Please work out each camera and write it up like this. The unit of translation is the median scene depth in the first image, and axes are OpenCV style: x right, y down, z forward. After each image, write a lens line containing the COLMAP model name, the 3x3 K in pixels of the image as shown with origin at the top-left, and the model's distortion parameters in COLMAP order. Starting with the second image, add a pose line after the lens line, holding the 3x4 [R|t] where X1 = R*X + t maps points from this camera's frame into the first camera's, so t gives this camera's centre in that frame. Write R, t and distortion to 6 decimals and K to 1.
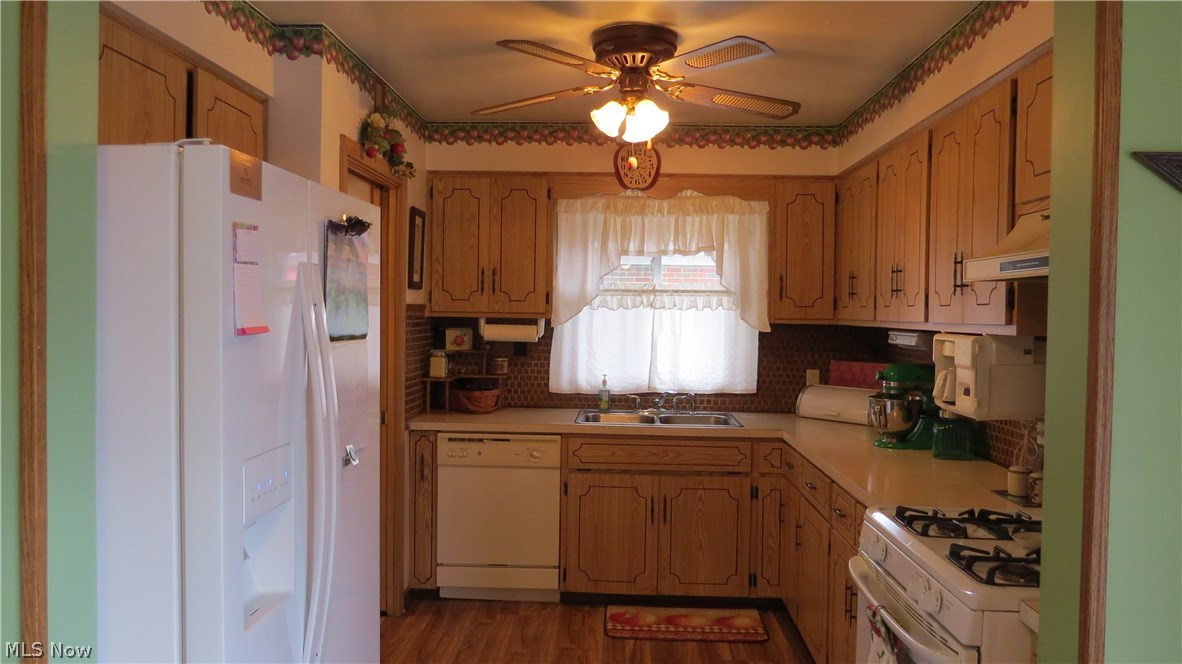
lens RADIAL K [[841.8, 0, 590.0], [0, 841.8, 337.4], [0, 0, 1]] dist [-0.024648, 0.011903]
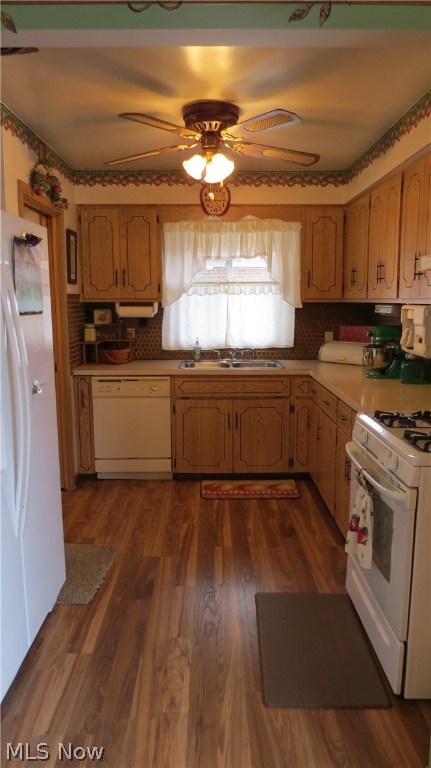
lens RADIAL K [[547.0, 0, 212.1], [0, 547.0, 387.2], [0, 0, 1]] dist [-0.024648, 0.011903]
pose [[0.998962, -0.024940, 0.038112, 0.004597], [0.019914, 0.991706, 0.126978, 0.008267], [-0.040962, -0.126087, 0.991173, -0.023290]]
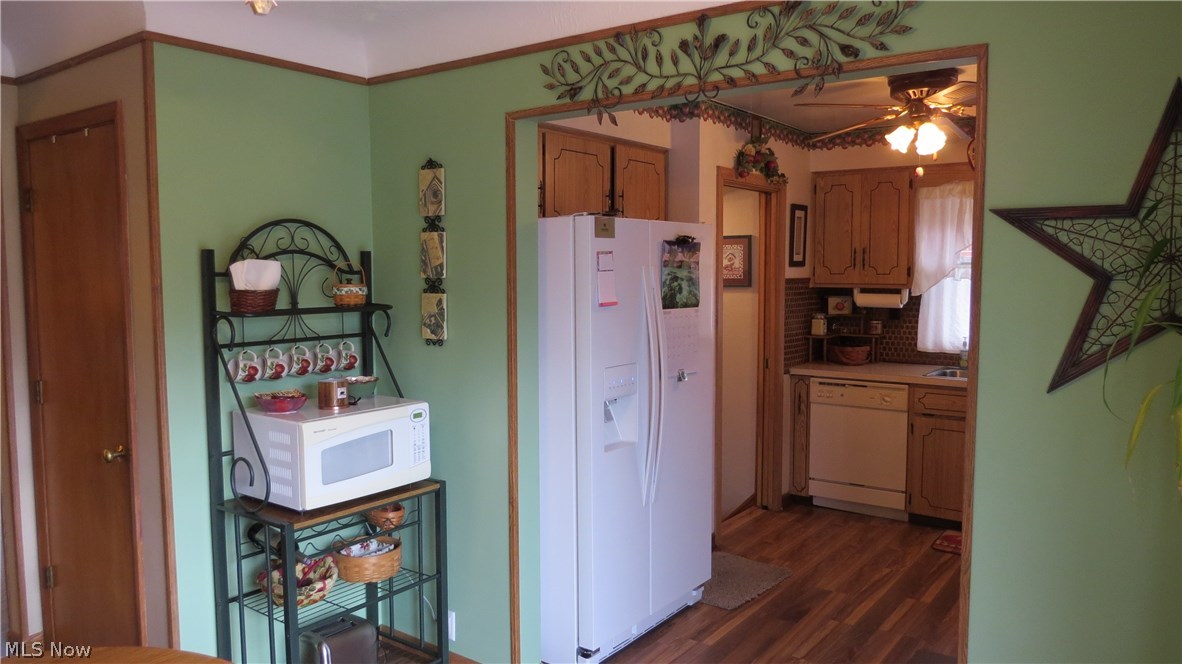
lens RADIAL K [[841.8, 0, 594.5], [0, 841.8, 347.2], [0, 0, 1]] dist [-0.024648, 0.011903]
pose [[0.832042, 0.034378, -0.553646, 0.267935], [-0.002435, 0.998294, 0.058329, -0.008569], [0.554707, -0.047185, 0.830707, -0.271633]]
